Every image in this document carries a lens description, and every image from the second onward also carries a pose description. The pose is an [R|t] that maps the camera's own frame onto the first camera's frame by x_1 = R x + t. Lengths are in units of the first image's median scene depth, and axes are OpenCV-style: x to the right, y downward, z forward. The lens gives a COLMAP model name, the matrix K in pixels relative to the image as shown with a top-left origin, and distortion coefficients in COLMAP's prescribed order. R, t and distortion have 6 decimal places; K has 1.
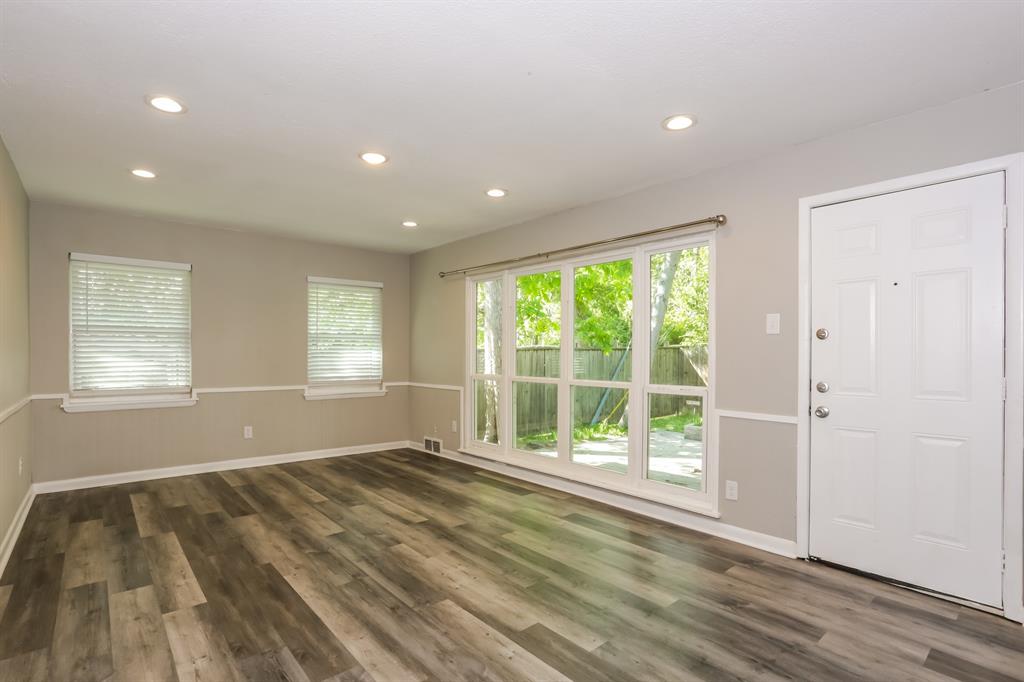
lens RADIAL K [[497.3, 0, 507.3], [0, 497.3, 337.0], [0, 0, 1]] dist [-0.064175, 0.029184]
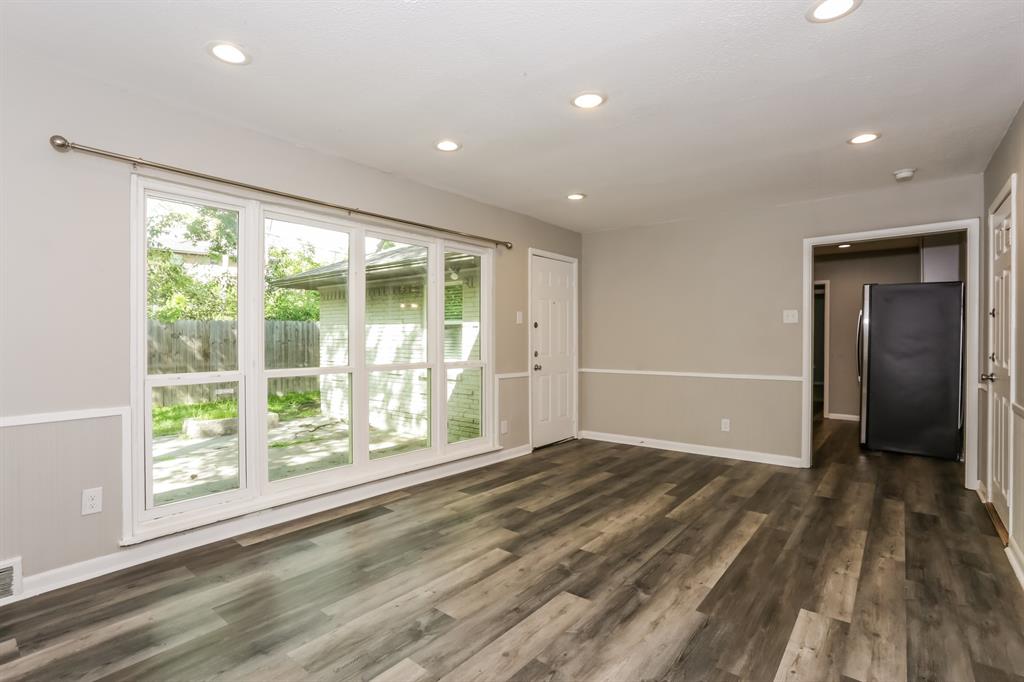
lens RADIAL K [[497.3, 0, 507.3], [0, 497.3, 337.0], [0, 0, 1]] dist [-0.064175, 0.029184]
pose [[-0.174082, -0.005758, 0.984714, -1.148275], [-0.035474, 0.999371, -0.000427, 0.040887], [-0.984092, -0.035006, -0.174177, 1.390970]]
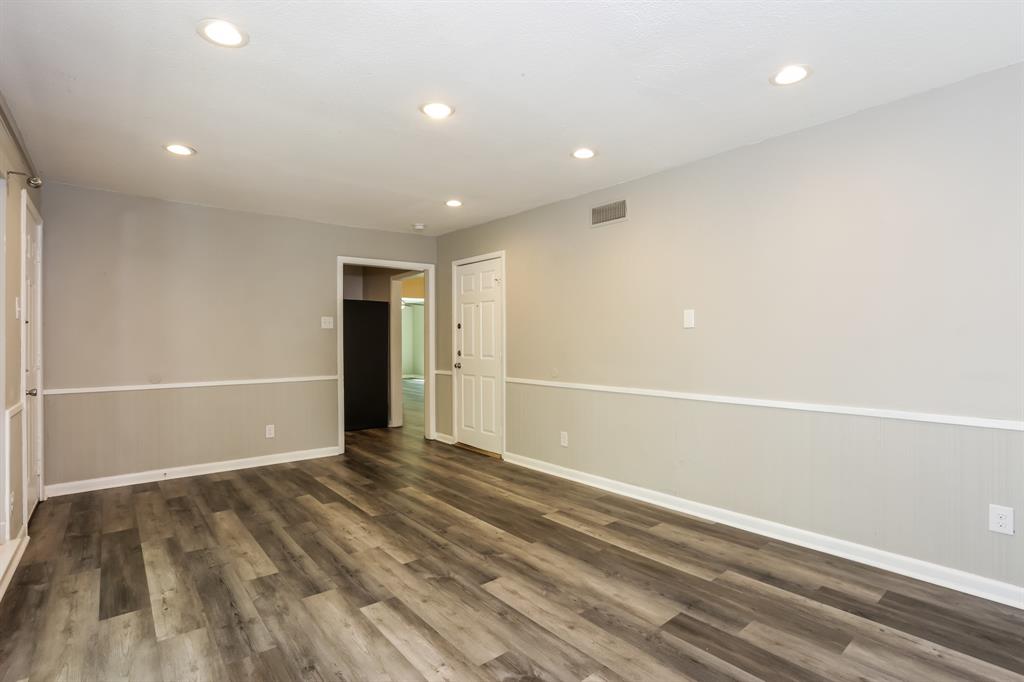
lens RADIAL K [[497.3, 0, 507.3], [0, 497.3, 337.0], [0, 0, 1]] dist [-0.064175, 0.029184]
pose [[-0.999883, -0.002995, 0.015033, -0.435033], [-0.003629, 0.999096, -0.042345, 0.066372], [-0.014892, -0.042395, -0.998990, 1.994116]]
